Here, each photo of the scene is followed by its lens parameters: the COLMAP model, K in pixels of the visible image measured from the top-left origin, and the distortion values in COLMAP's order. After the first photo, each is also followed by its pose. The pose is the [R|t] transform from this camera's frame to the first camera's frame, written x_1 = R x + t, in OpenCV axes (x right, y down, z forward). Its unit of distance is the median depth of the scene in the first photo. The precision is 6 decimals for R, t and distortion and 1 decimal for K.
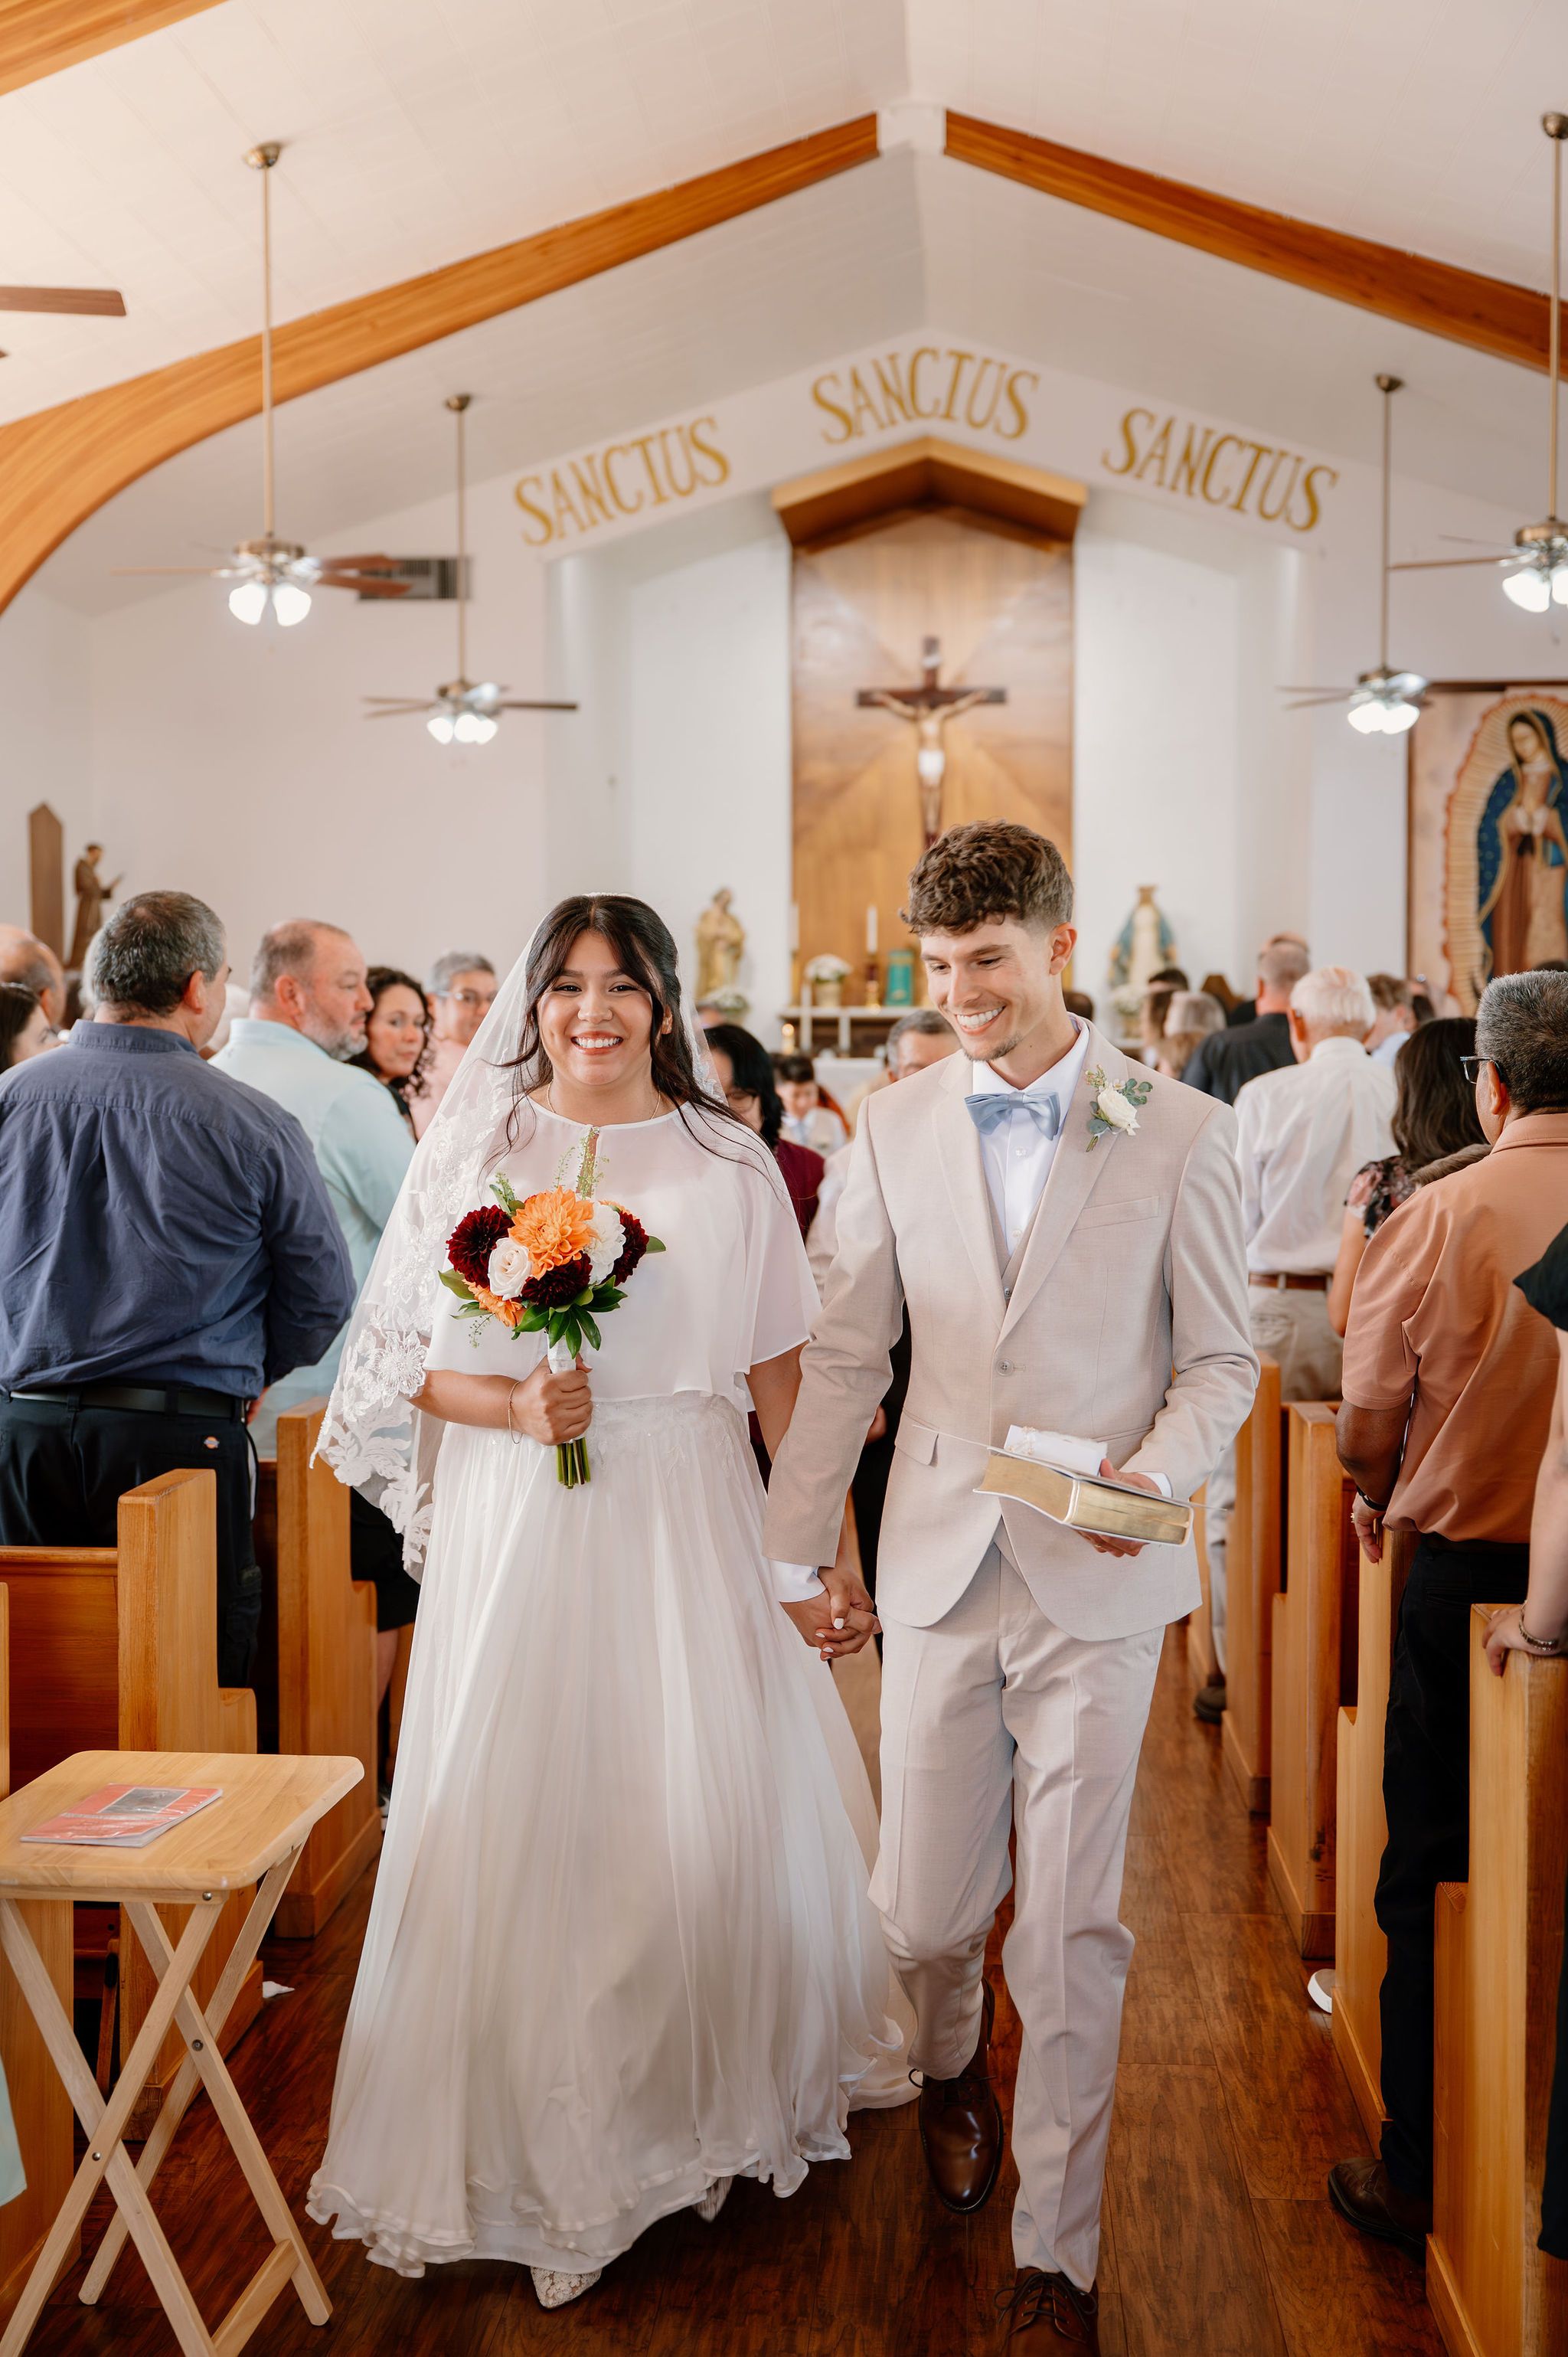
lens RADIAL K [[2633.5, 0, 754.1], [0, 2633.5, 1173.4], [0, 0, 1]] dist [-0.020490, -0.006085]
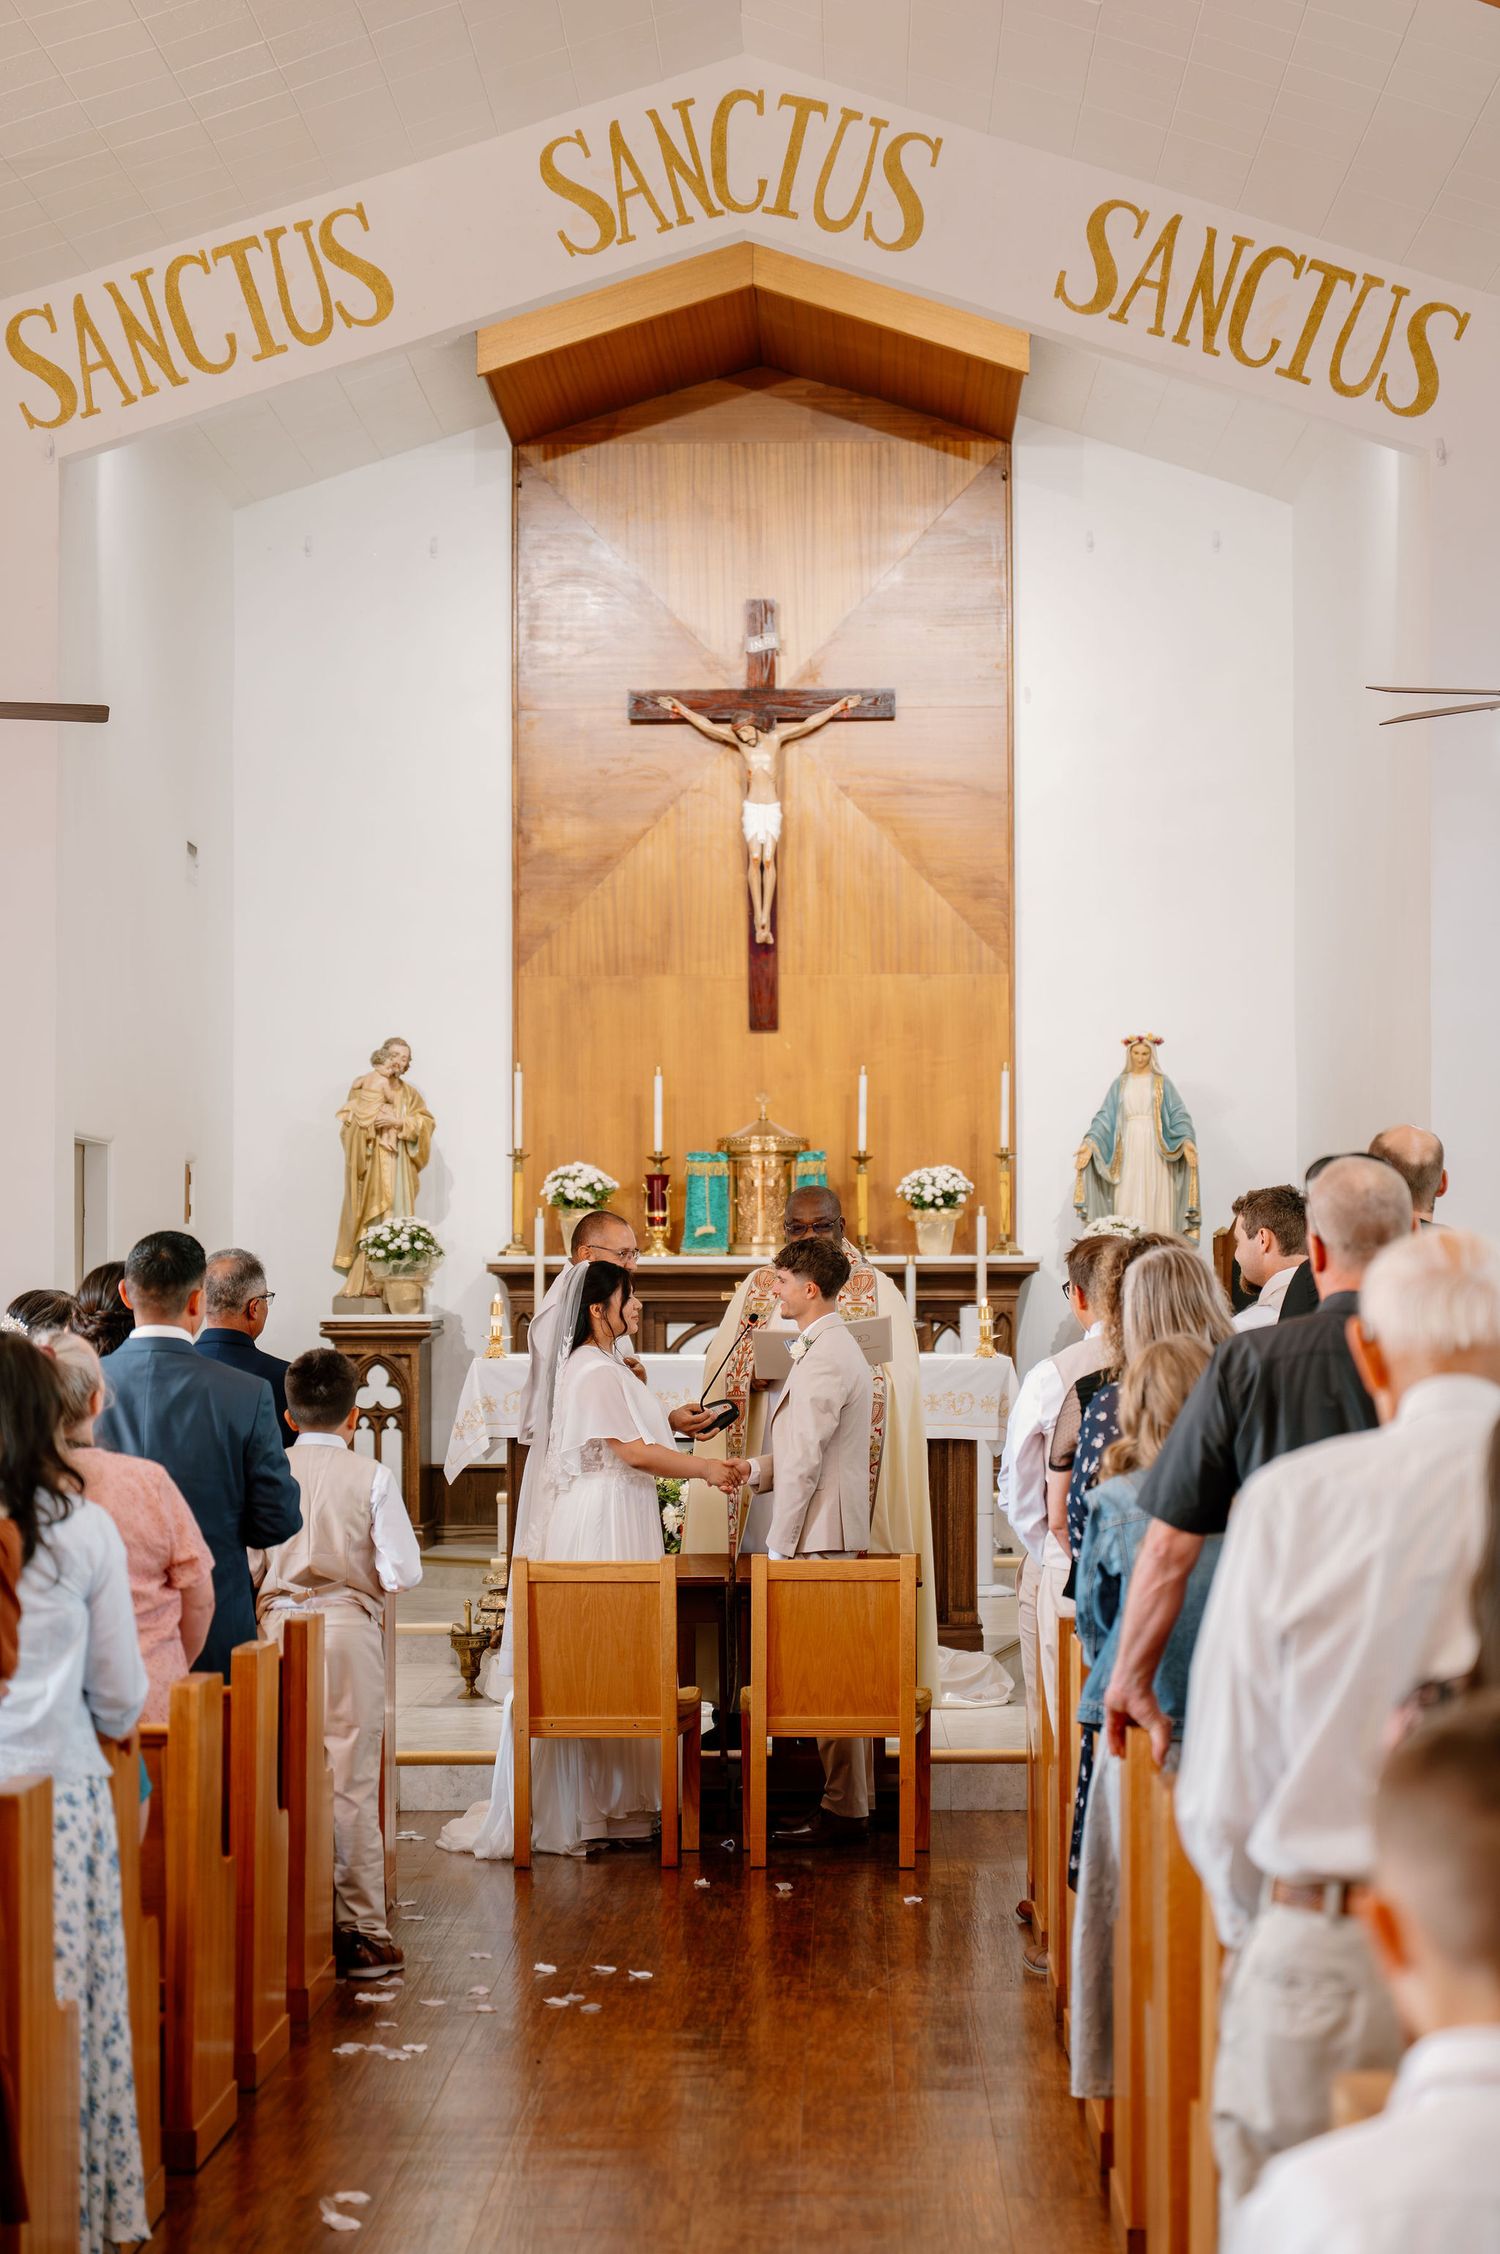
lens RADIAL K [[4345.7, 0, 750.0], [0, 4345.7, 1127.0], [0, 0, 1]] dist [0.017994, -0.013324]
pose [[0.998435, 0.001450, 0.055914, 0.014997], [0.003327, 0.996356, -0.085233, -0.012457], [-0.055834, 0.085285, 0.994791, 0.089029]]
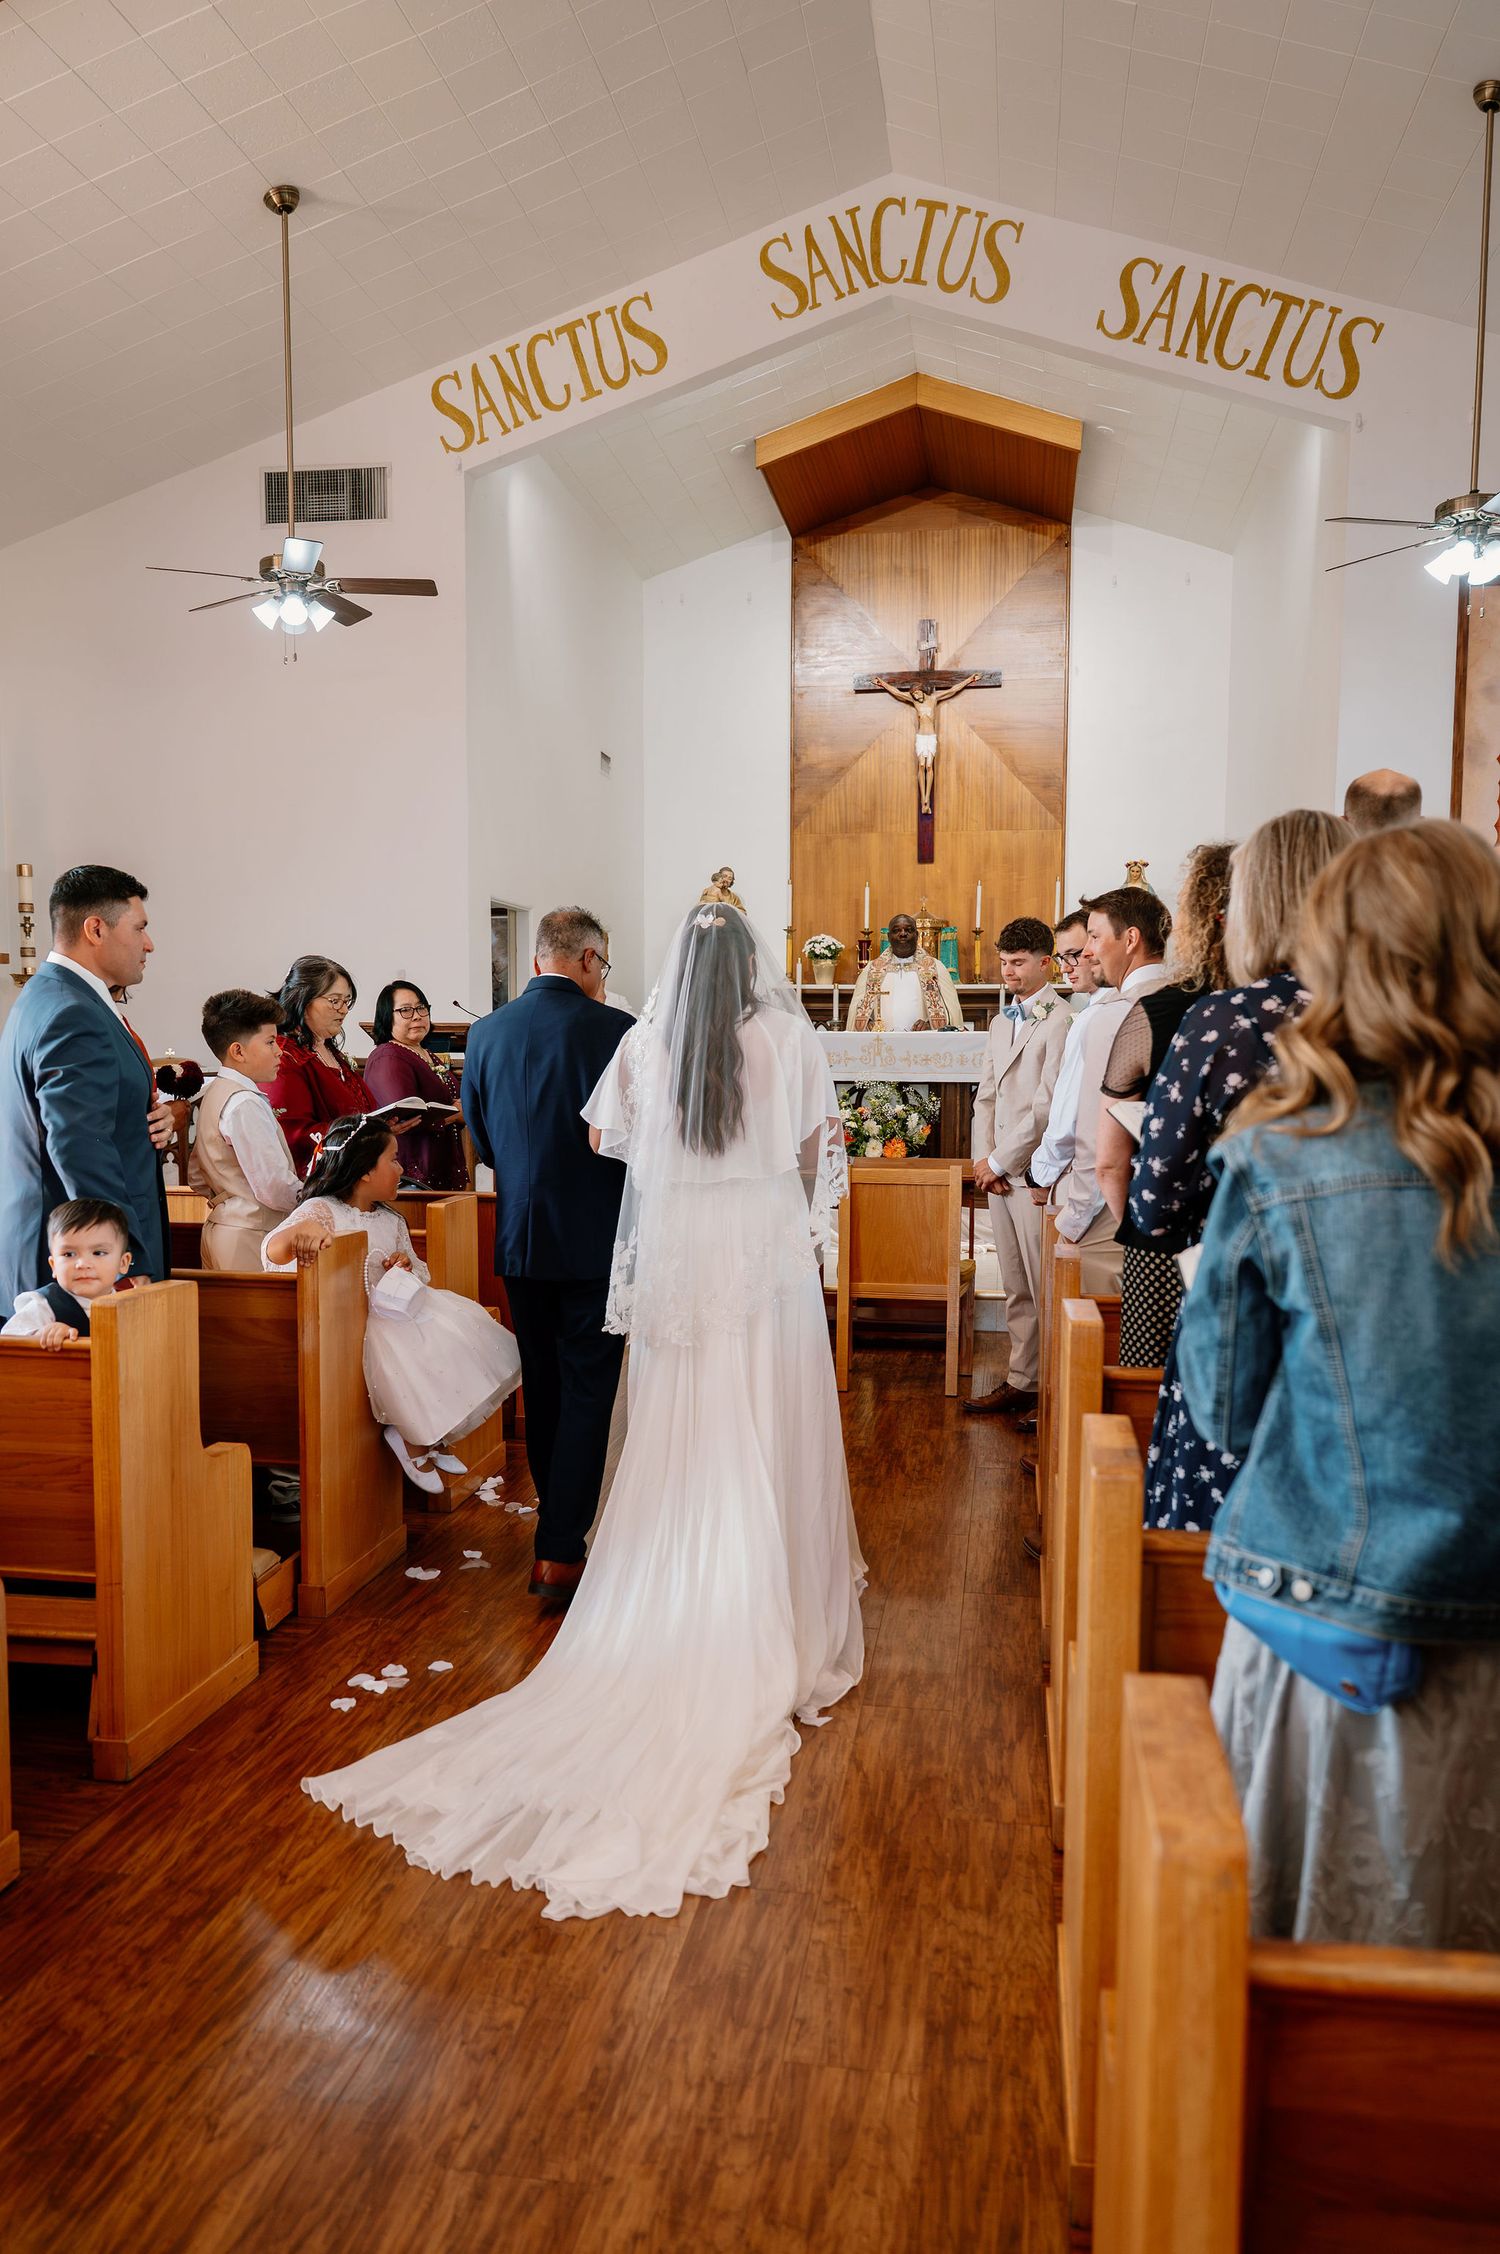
lens RADIAL K [[1461.9, 0, 773.8], [0, 1461.9, 1169.6], [0, 0, 1]] dist [-0.000415, 0.000502]
pose [[0.996158, 0.012119, -0.086727, 0.071884], [-0.008552, 0.999107, 0.041377, -0.015379], [0.087151, -0.040476, 0.995372, 0.503519]]
